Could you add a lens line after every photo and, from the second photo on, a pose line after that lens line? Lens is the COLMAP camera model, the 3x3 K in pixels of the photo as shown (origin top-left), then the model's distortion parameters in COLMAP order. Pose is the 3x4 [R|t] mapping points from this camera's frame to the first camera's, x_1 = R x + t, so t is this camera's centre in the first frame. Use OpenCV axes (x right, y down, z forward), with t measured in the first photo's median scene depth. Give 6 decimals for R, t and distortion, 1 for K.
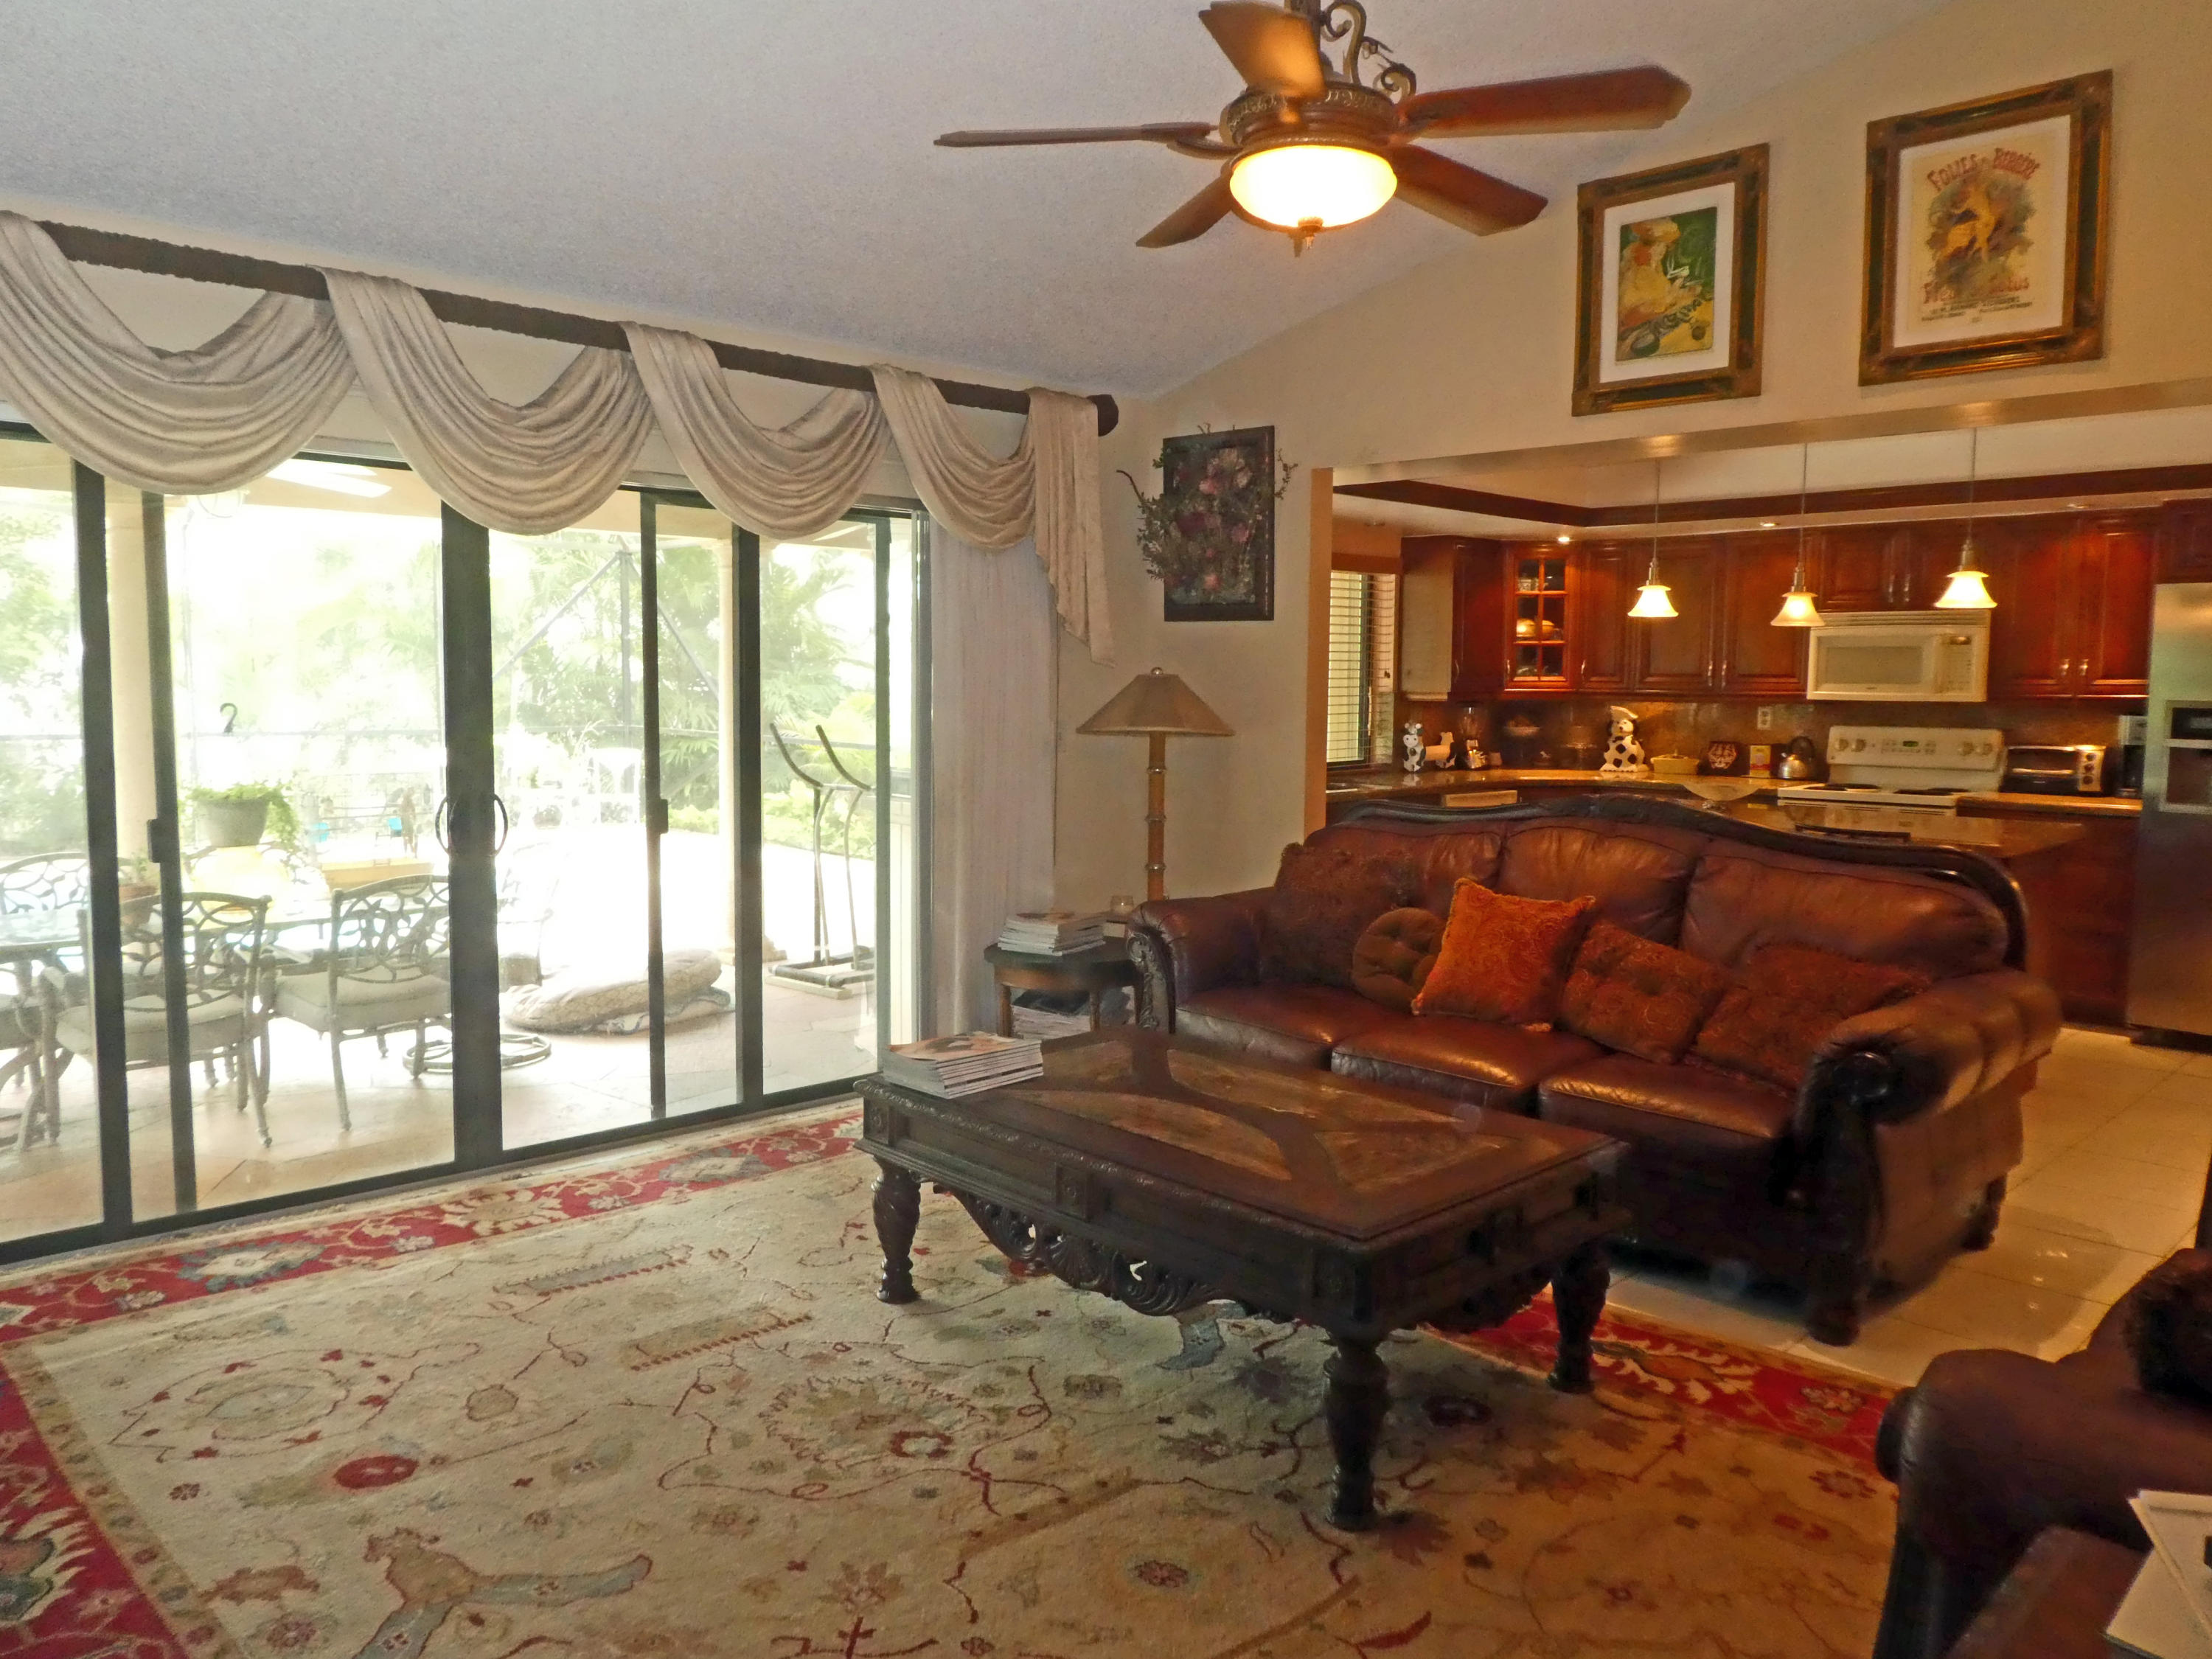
lens RADIAL K [[1615.8, 0, 1099.4], [0, 1615.8, 817.8], [0, 0, 1]] dist [-0.013627, -0.006981]
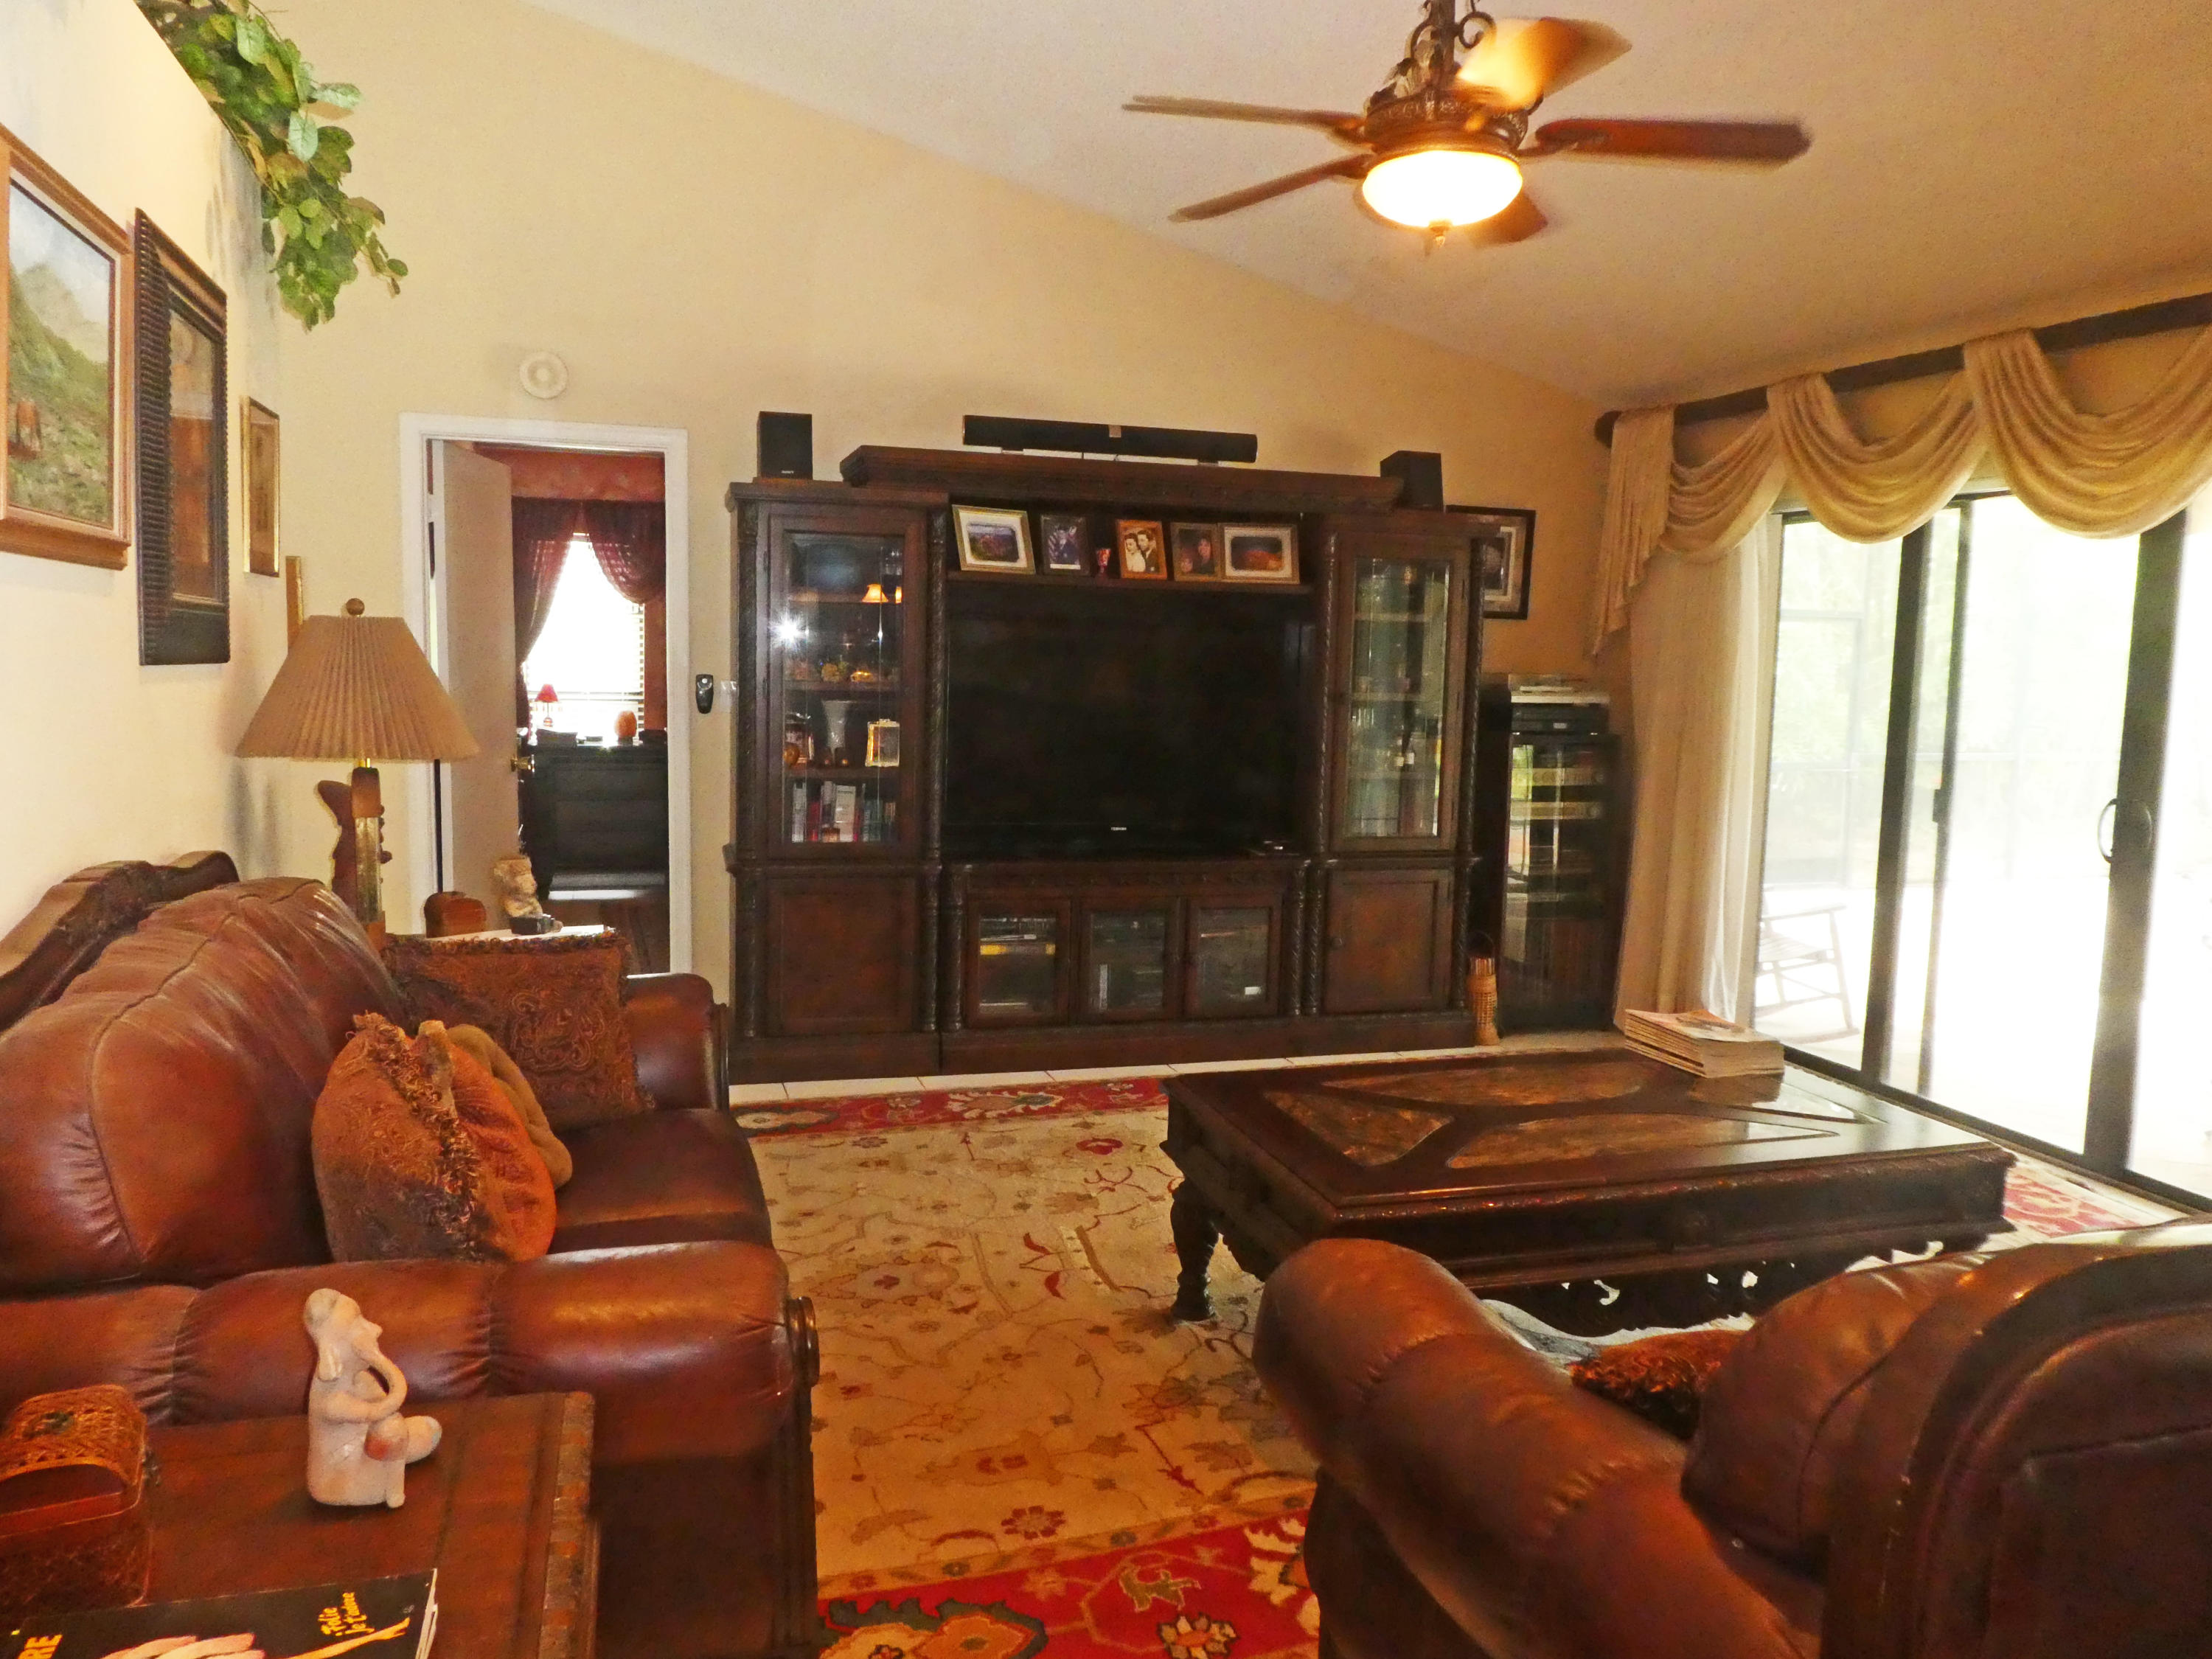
lens RADIAL K [[1615.8, 0, 1104.4], [0, 1615.8, 829.5], [0, 0, 1]] dist [-0.013627, -0.006981]
pose [[-0.466603, 0.074666, -0.881309, 1.210154], [-0.107599, 0.984237, 0.140354, -0.104039], [0.877897, 0.160318, -0.451215, 1.372353]]
